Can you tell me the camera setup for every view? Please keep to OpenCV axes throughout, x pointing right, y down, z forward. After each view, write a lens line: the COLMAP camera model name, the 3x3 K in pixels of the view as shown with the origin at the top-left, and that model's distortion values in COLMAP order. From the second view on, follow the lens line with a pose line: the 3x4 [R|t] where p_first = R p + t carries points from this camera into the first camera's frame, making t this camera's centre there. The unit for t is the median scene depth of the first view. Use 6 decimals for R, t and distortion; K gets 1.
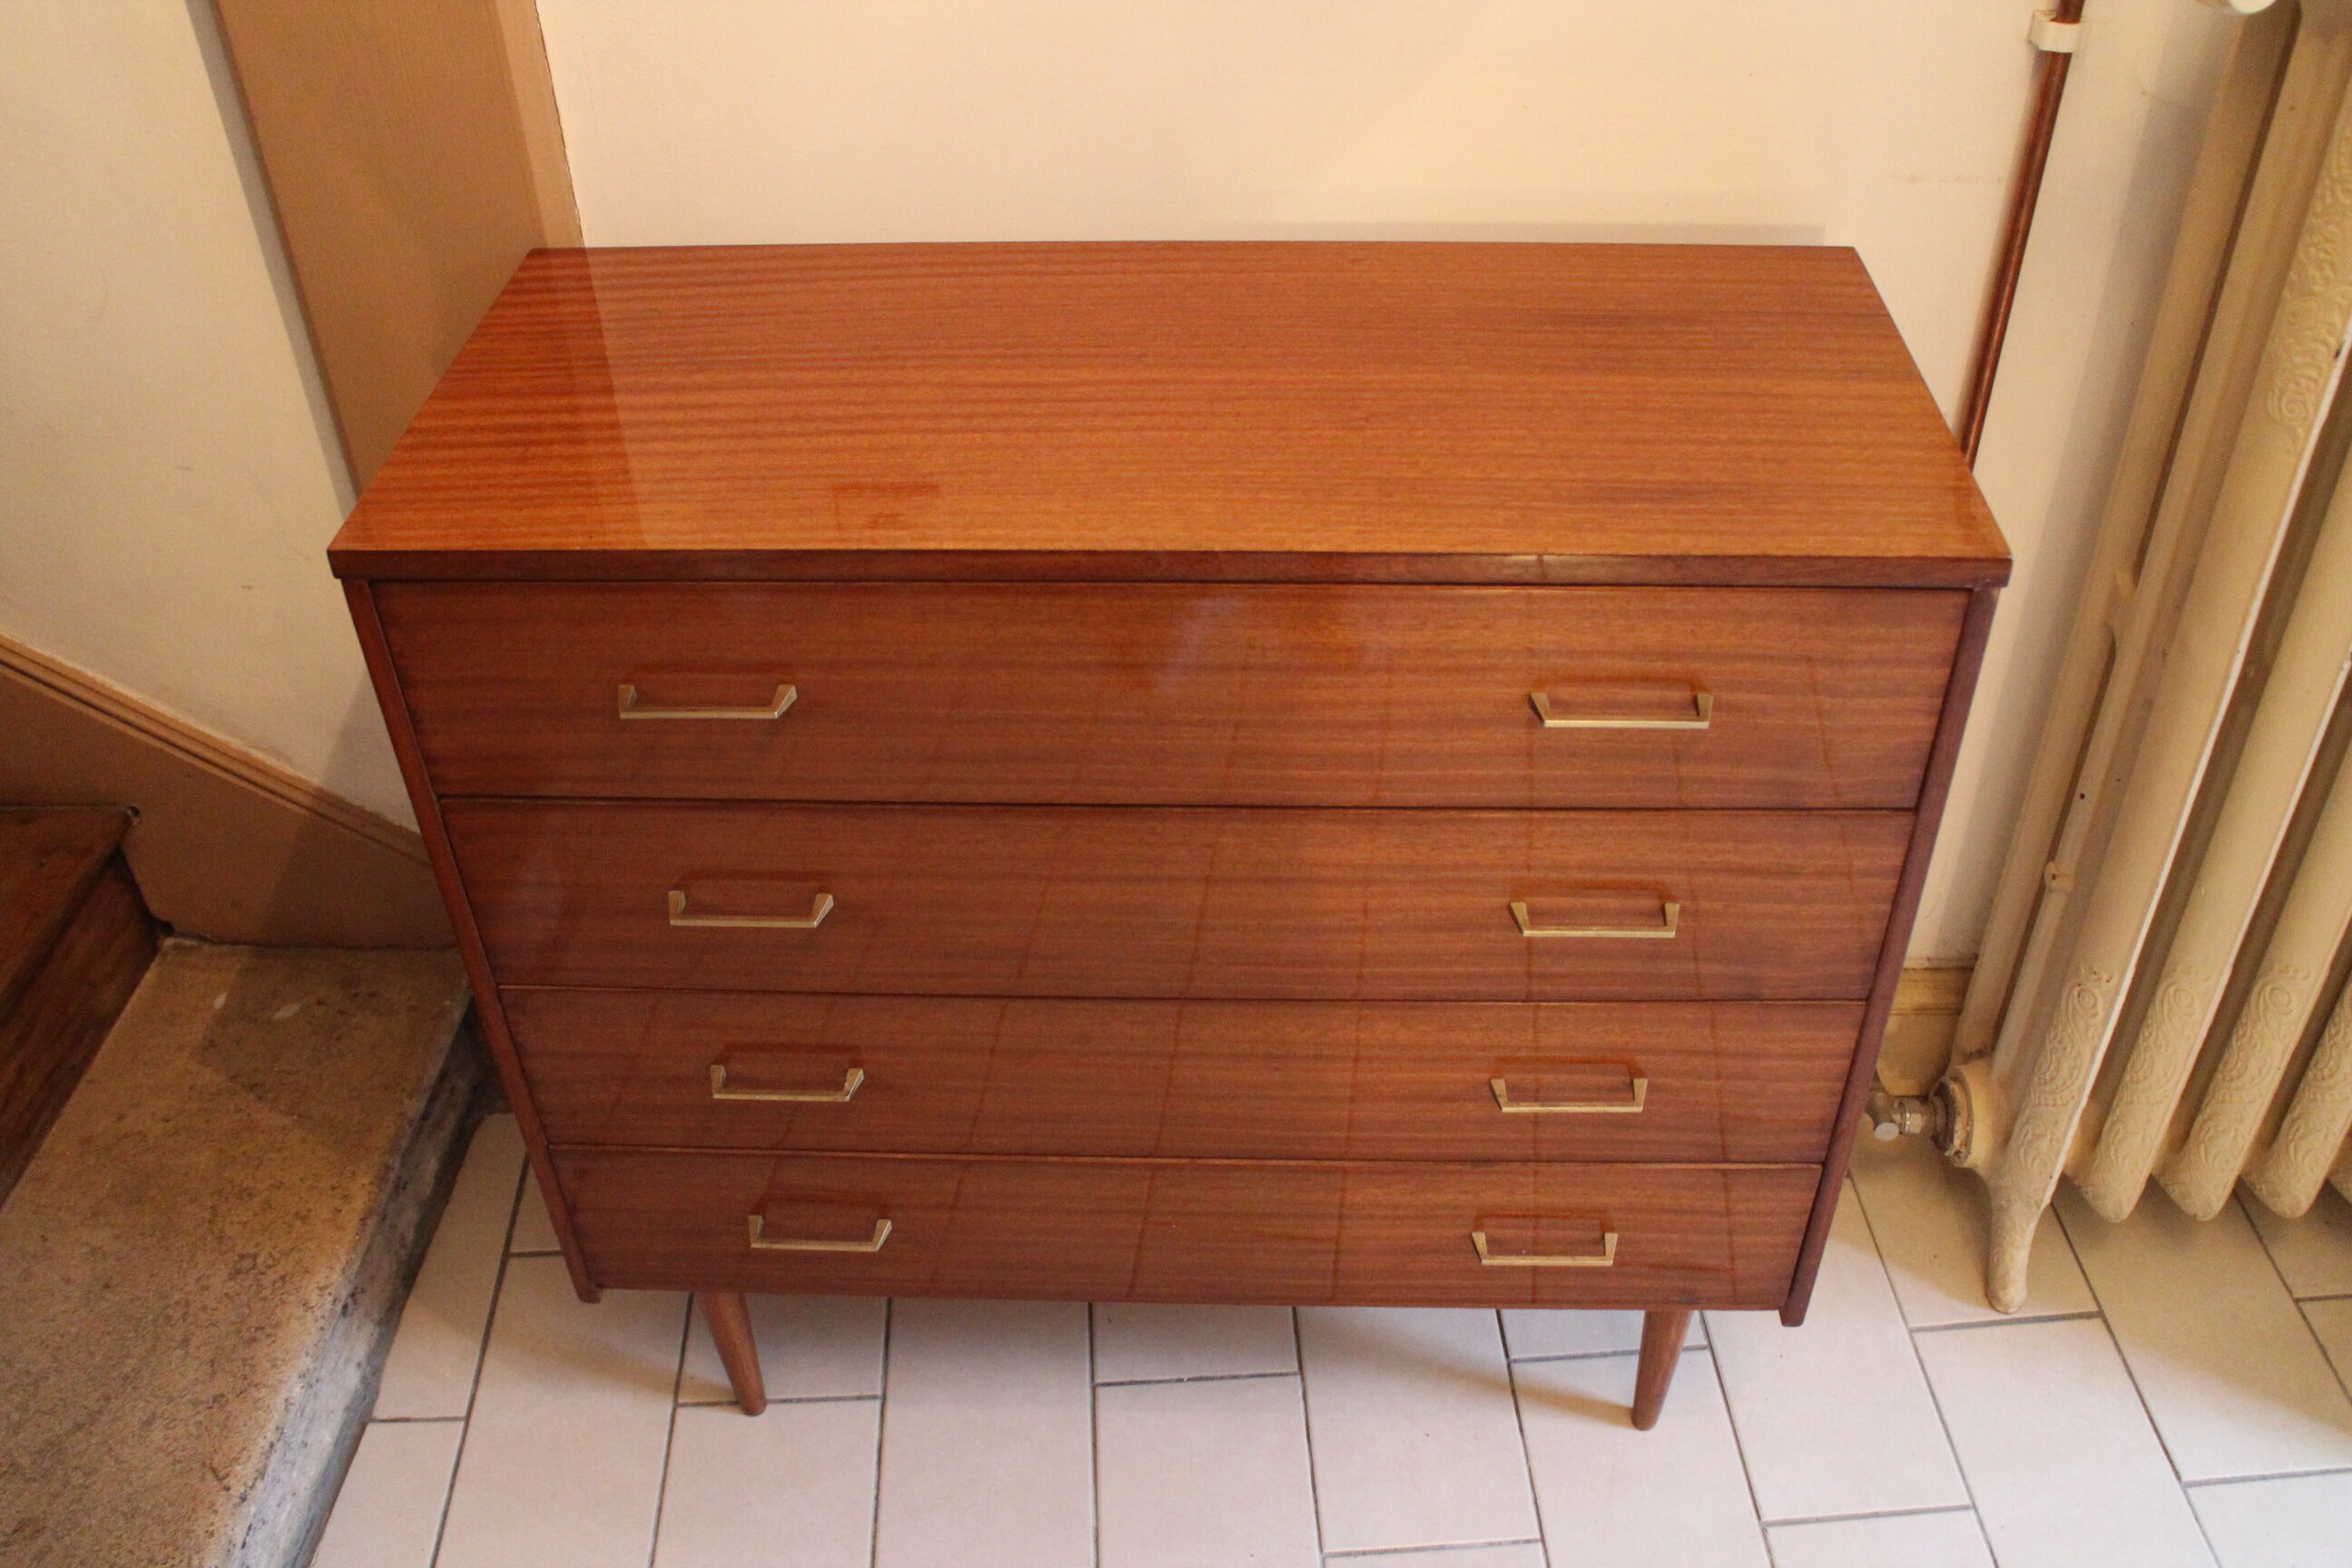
lens RADIAL K [[2084.5, 0, 1180.1], [0, 2084.5, 763.1], [0, 0, 1]] dist [-0.155724, 0.120362]
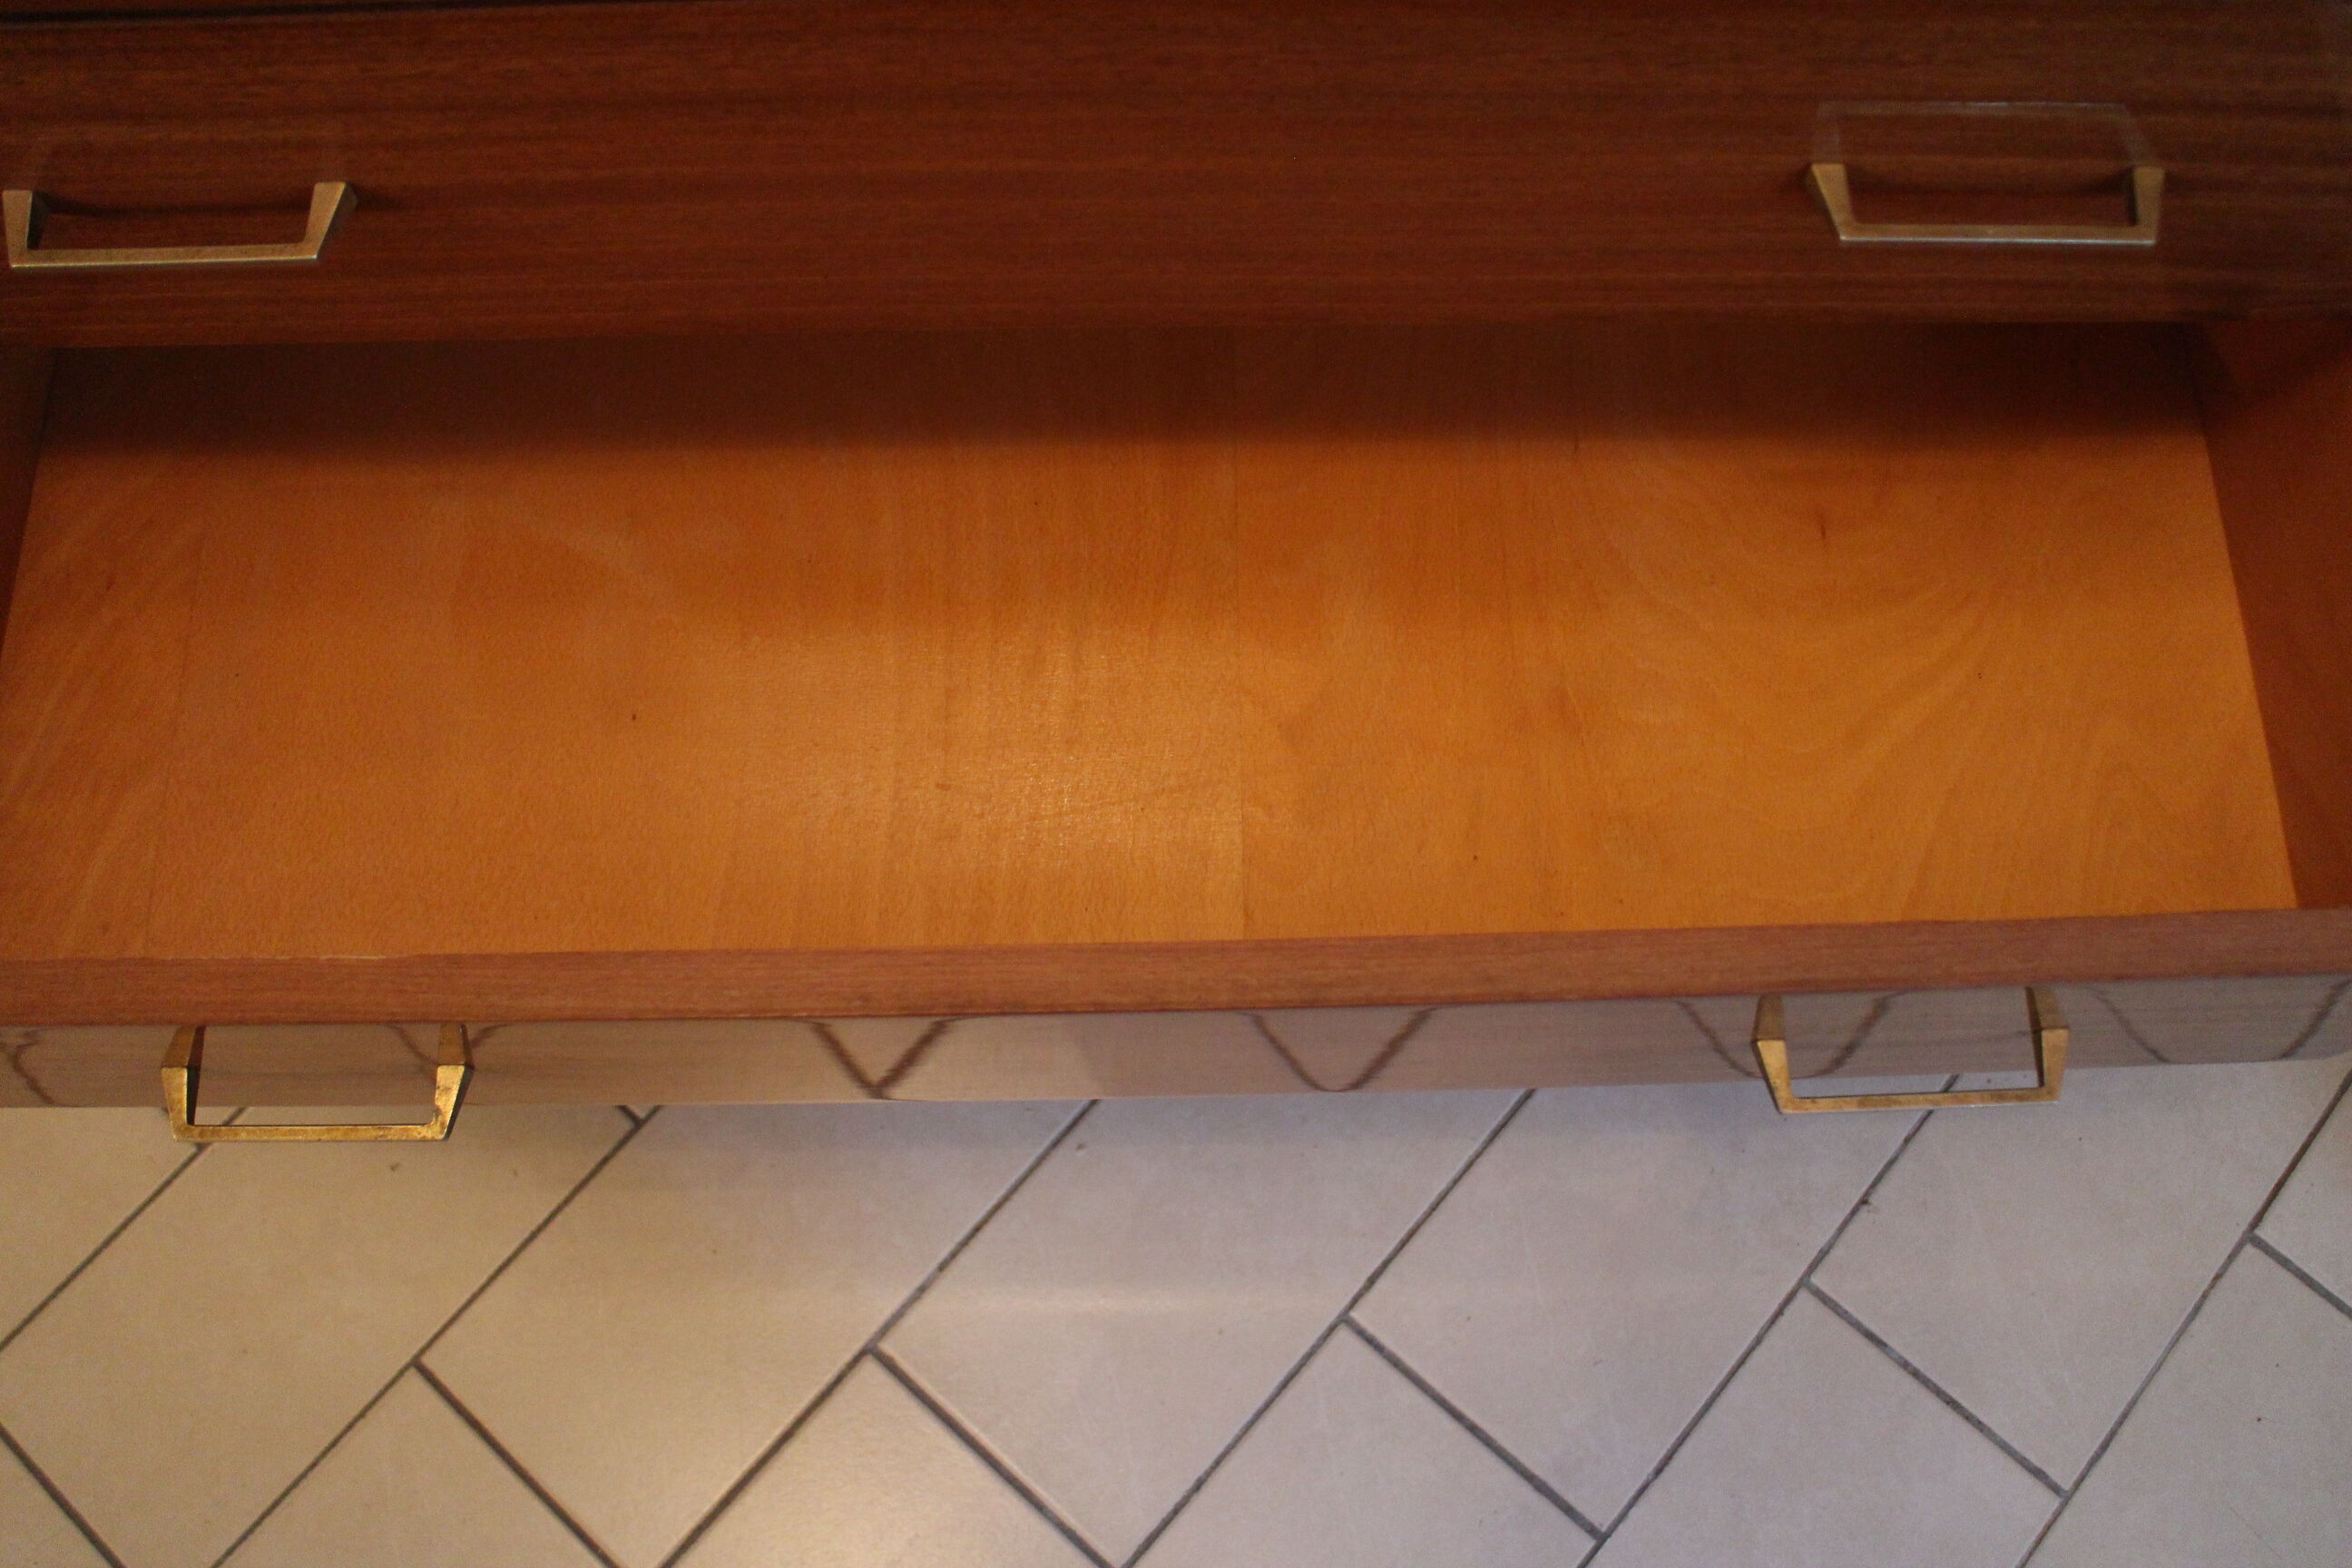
lens RADIAL K [[2084.5, 0, 1177.8], [0, 2084.5, 782.0], [0, 0, 1]] dist [-0.155724, 0.120362]
pose [[0.998607, -0.043927, 0.029238, -0.000682], [0.022572, 0.856432, 0.515766, -0.053902], [-0.047697, -0.514388, 0.856230, 0.572264]]
